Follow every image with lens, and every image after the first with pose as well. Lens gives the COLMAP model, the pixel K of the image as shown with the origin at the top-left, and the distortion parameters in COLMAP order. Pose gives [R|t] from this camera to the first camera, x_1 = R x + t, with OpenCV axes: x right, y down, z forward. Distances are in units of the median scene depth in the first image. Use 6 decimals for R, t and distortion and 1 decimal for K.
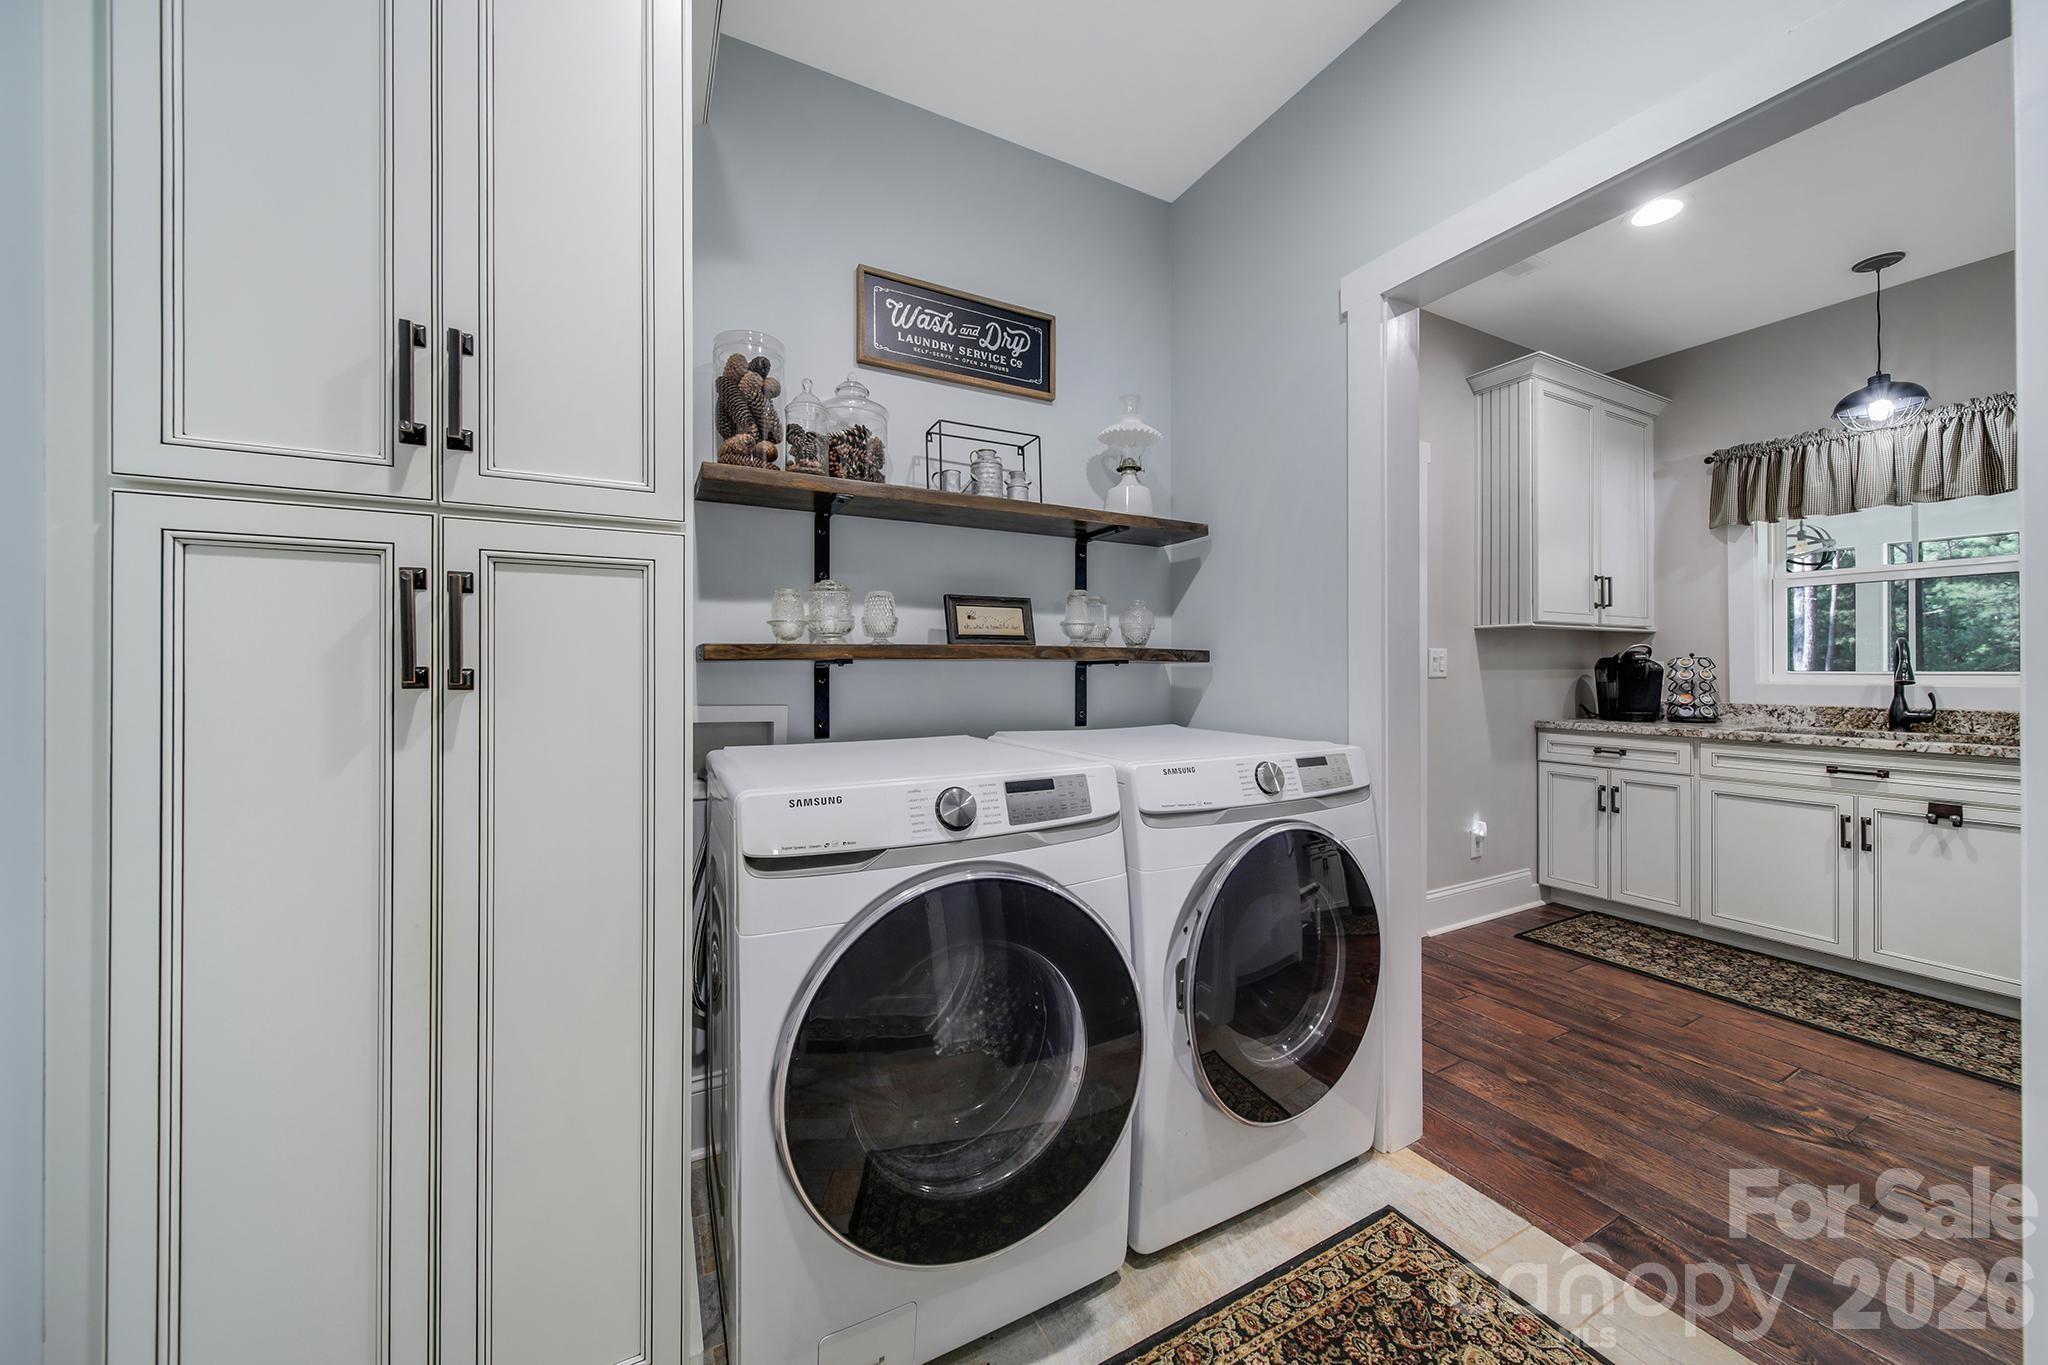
lens RADIAL K [[717.6, 0, 1012.3], [0, 717.6, 671.8], [0, 0, 1]] dist [-0.000266, -0.002021]
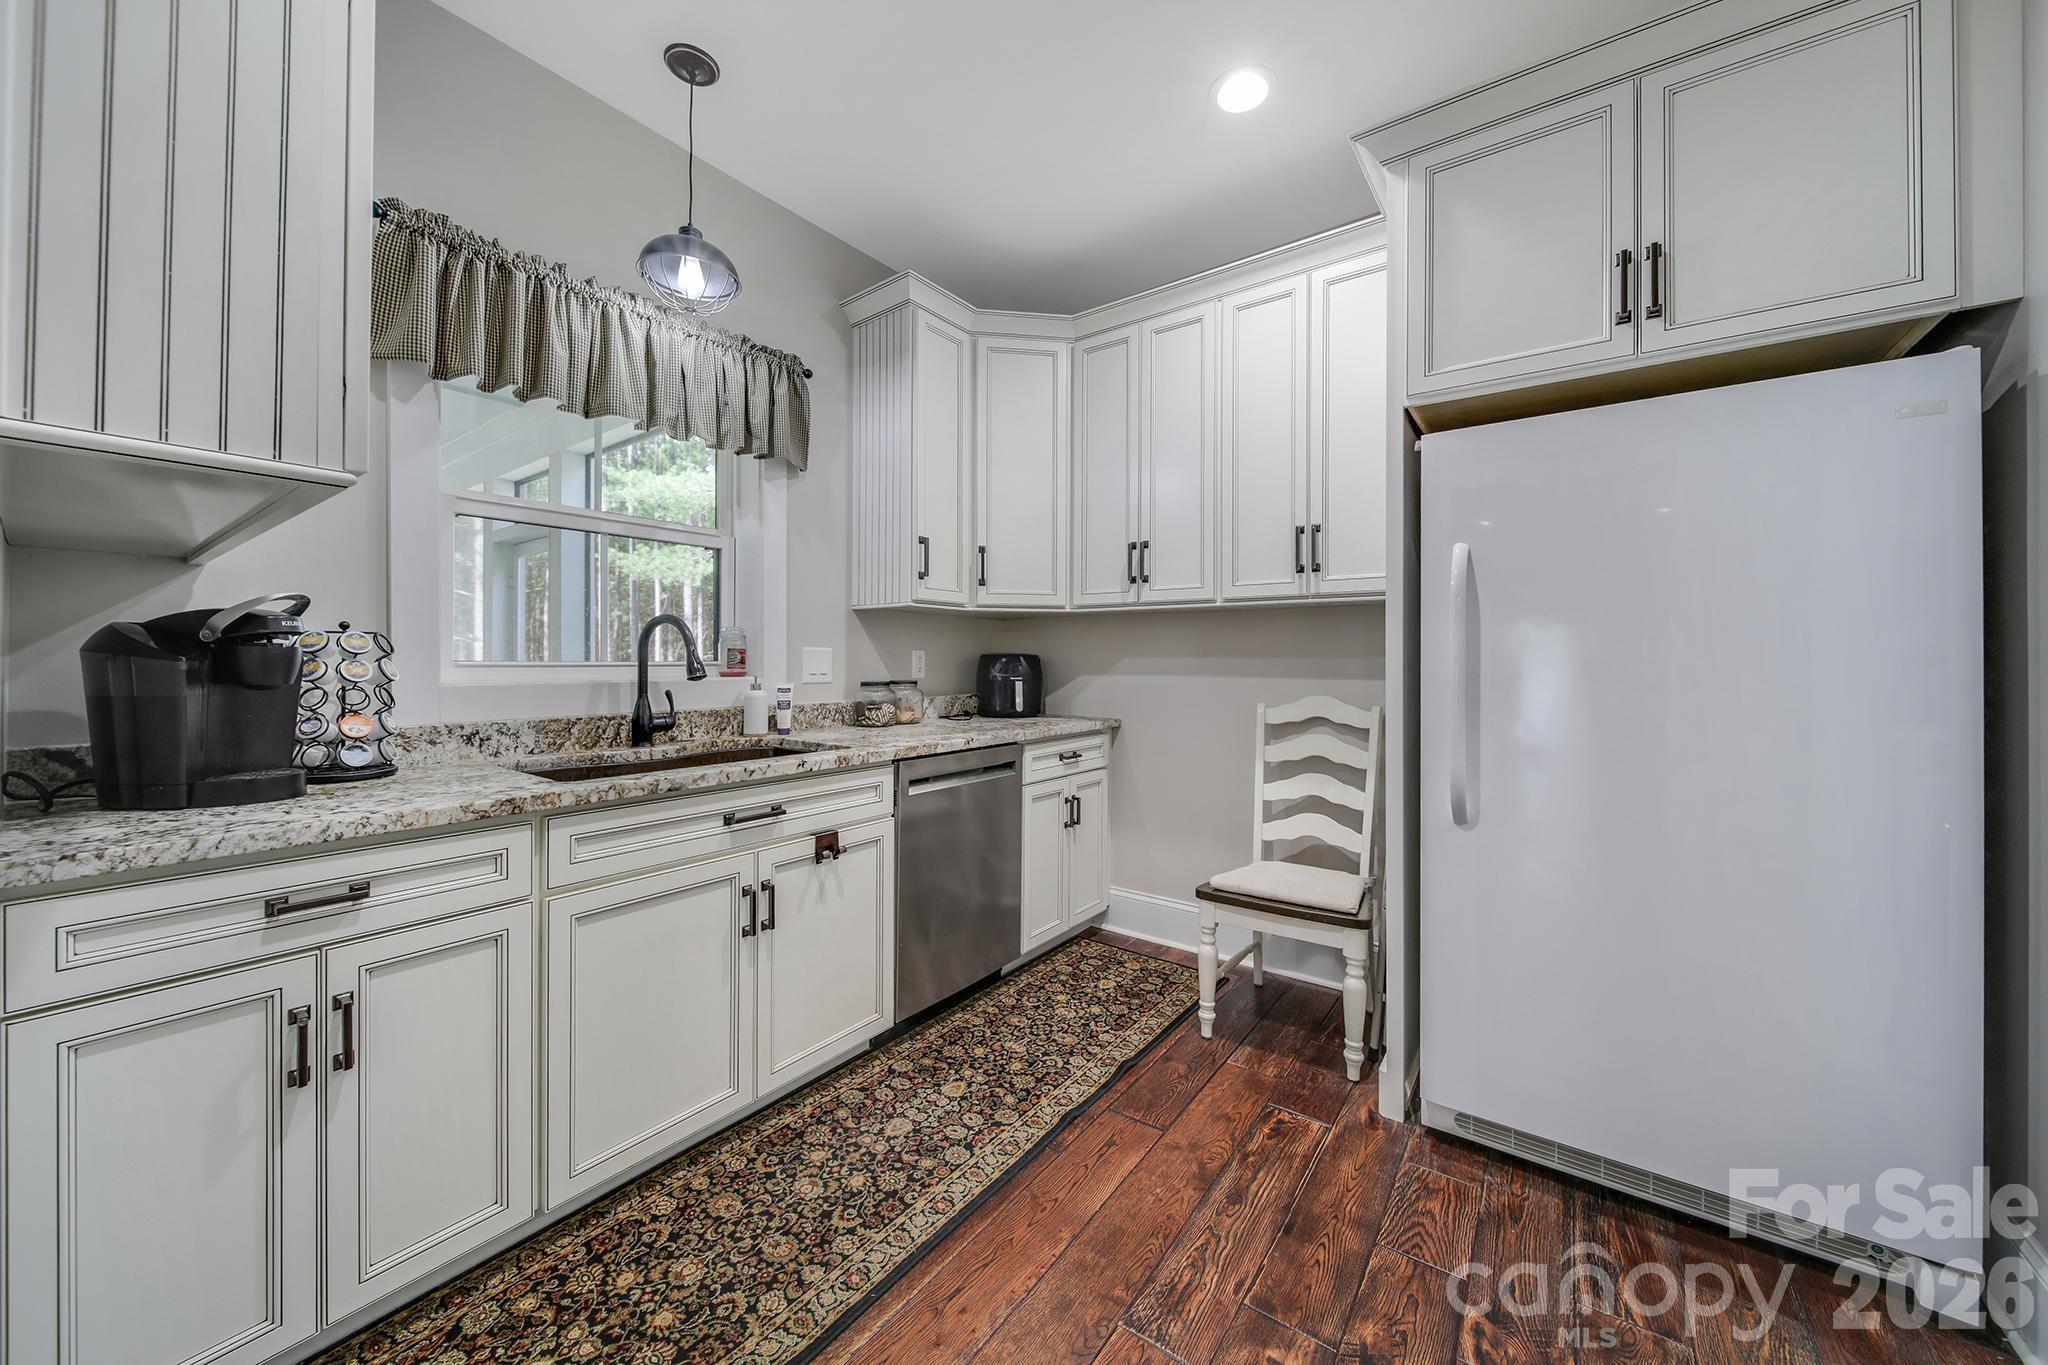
lens RADIAL K [[717.6, 0, 1024.3], [0, 717.6, 660.4], [0, 0, 1]] dist [-0.000266, -0.002021]
pose [[-0.444774, -0.000263, 0.895643, 0.453275], [-0.000664, 1.000000, -0.000036, -0.002574], [-0.895643, -0.000611, -0.444774, 1.013614]]
